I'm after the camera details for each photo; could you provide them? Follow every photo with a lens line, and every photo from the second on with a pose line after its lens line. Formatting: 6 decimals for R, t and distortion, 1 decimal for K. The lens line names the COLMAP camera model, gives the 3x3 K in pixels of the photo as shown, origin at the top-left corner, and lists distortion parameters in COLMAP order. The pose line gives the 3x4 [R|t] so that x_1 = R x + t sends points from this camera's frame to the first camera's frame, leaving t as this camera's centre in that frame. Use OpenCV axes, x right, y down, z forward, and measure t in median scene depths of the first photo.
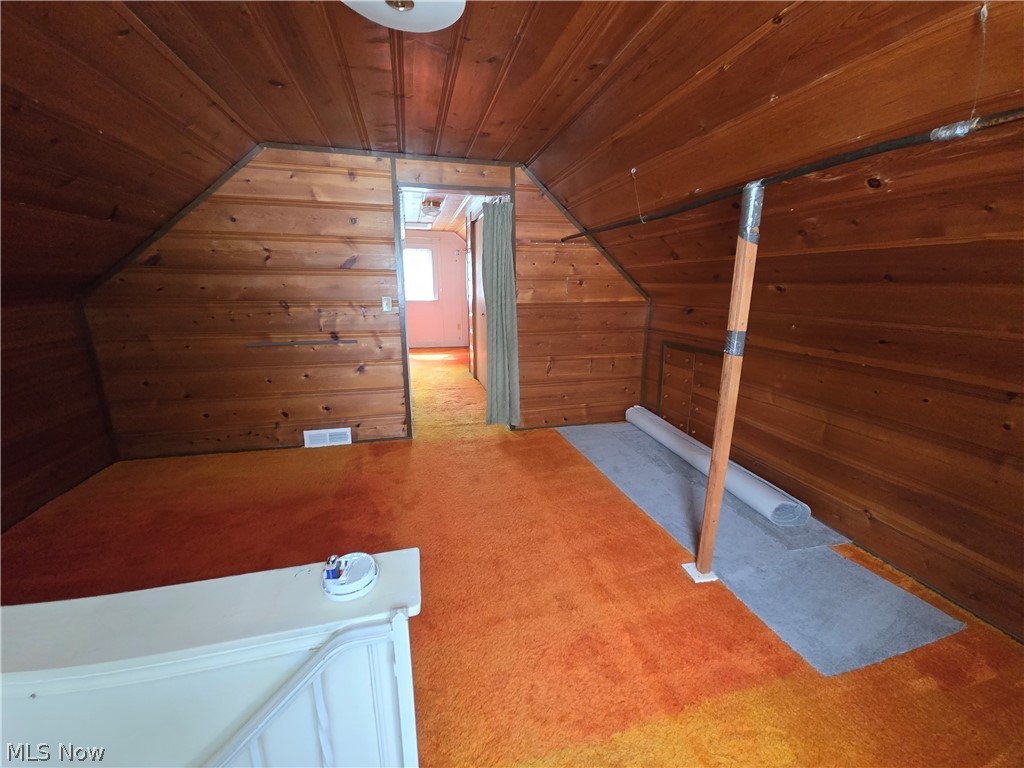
lens RADIAL K [[416.7, 0, 514.0], [0, 416.7, 385.5], [0, 0, 1]] dist [0.013951, -0.007840]
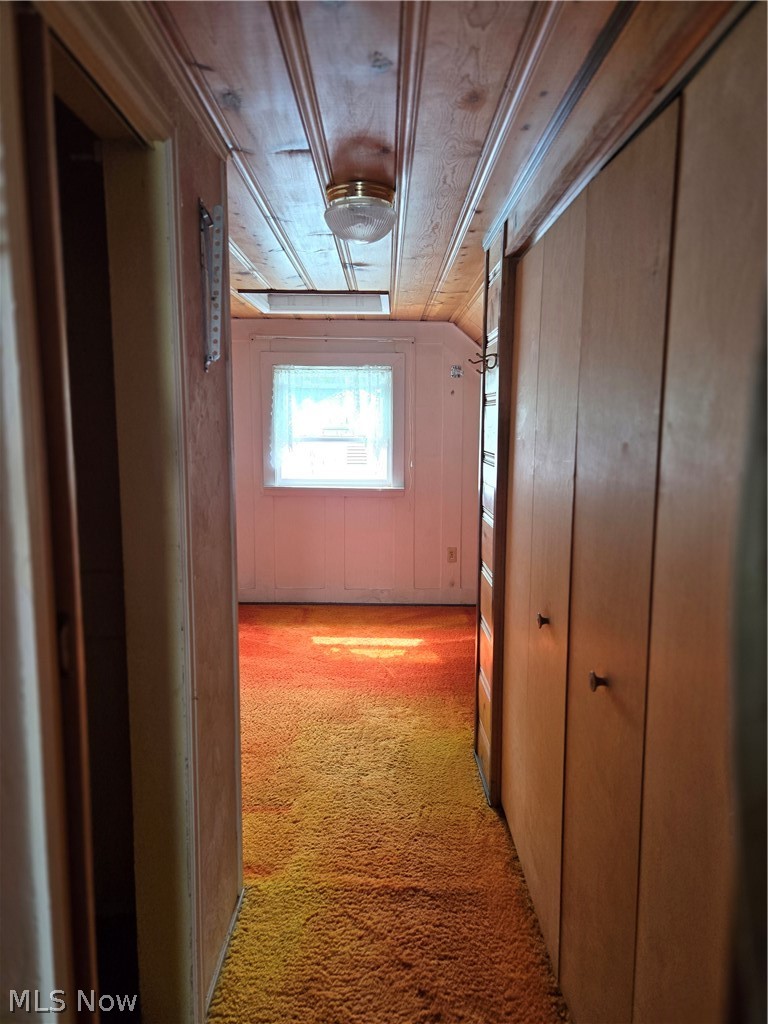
lens RADIAL K [[677.7, 0, 384.1], [0, 677.7, 512.1], [0, 0, 1]] dist [0.068153, -0.043777]
pose [[0.970771, 0.030210, -0.238098, -0.062199], [-0.056617, 0.992874, -0.104864, -0.159812], [0.233233, 0.115279, 0.965564, 0.518989]]
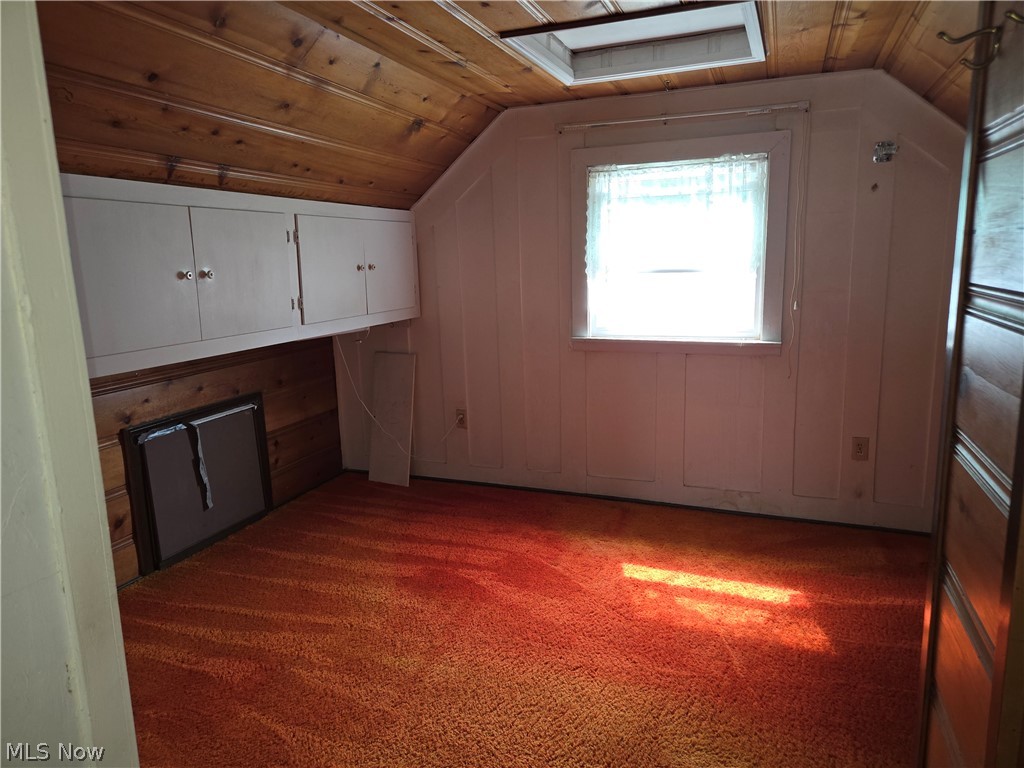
lens RADIAL K [[677.7, 0, 511.1], [0, 677.7, 382.3], [0, 0, 1]] dist [0.068153, -0.043777]
pose [[0.817781, 0.076122, -0.570473, -0.102686], [-0.110073, 0.993604, -0.025208, -0.213388], [0.564906, 0.083408, 0.820929, 0.778201]]
